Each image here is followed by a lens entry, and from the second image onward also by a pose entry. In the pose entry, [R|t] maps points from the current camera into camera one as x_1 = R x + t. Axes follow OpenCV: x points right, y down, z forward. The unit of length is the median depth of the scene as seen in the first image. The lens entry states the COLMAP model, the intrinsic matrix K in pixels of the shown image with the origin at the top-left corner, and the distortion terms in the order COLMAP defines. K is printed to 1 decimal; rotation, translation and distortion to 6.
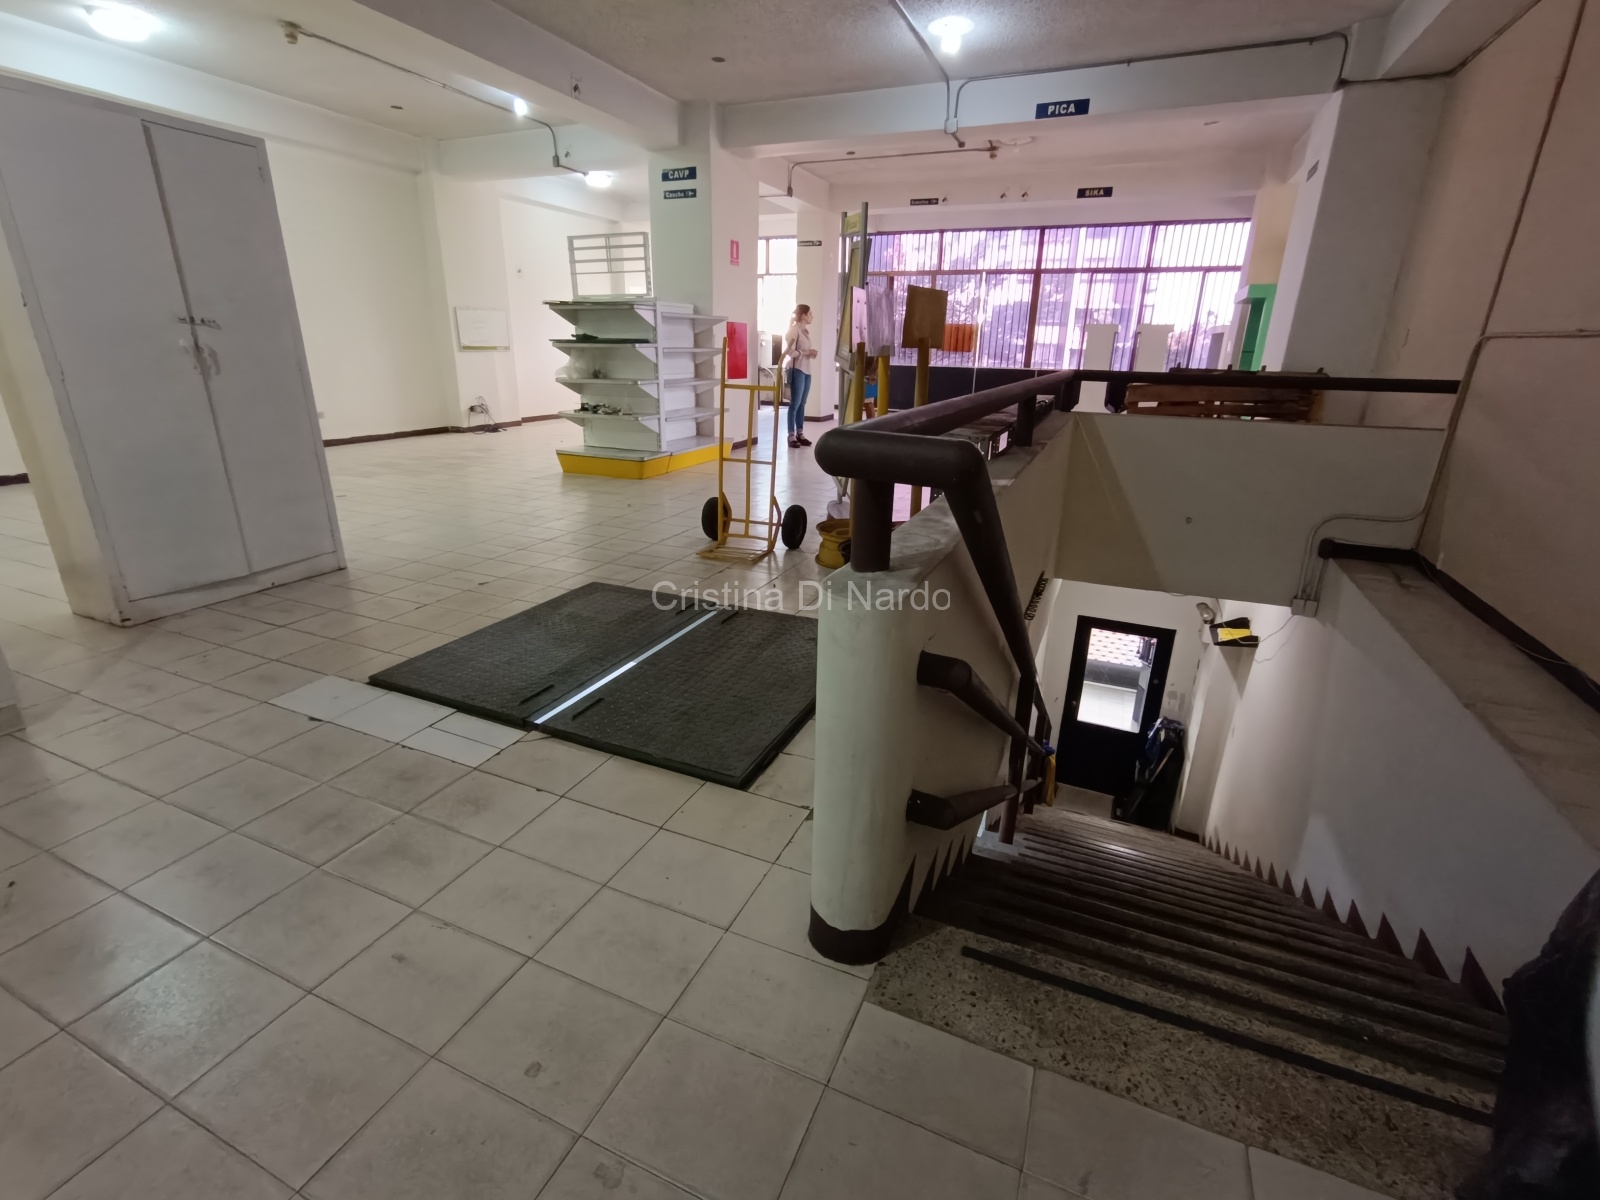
lens RADIAL K [[726.2, 0, 798.5], [0, 726.2, 595.6], [0, 0, 1]] dist [-0.002920, 0.004720]
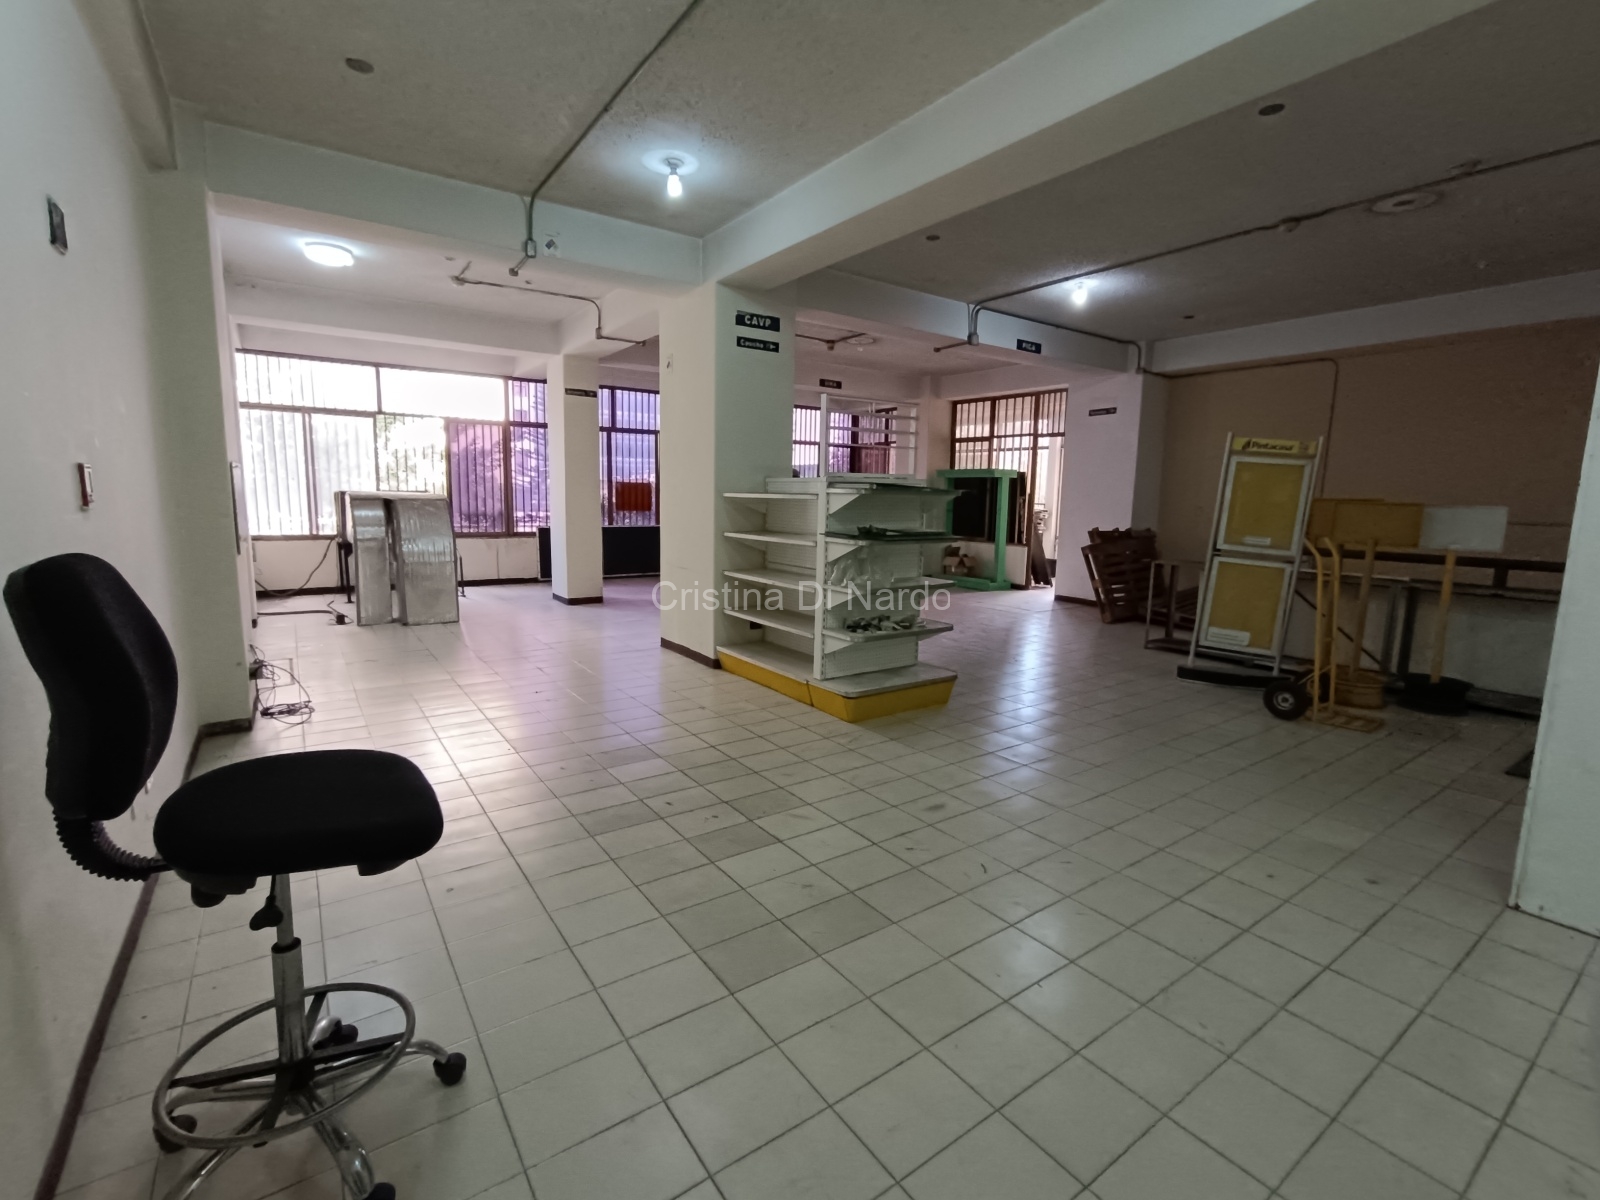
lens RADIAL K [[726.2, 0, 798.5], [0, 726.2, 595.6], [0, 0, 1]] dist [-0.002920, 0.004720]
pose [[0.517370, -0.127193, 0.846257, -1.012105], [0.272514, 0.961899, -0.022031, -0.315580], [-0.811212, 0.242015, 0.532320, 0.735909]]
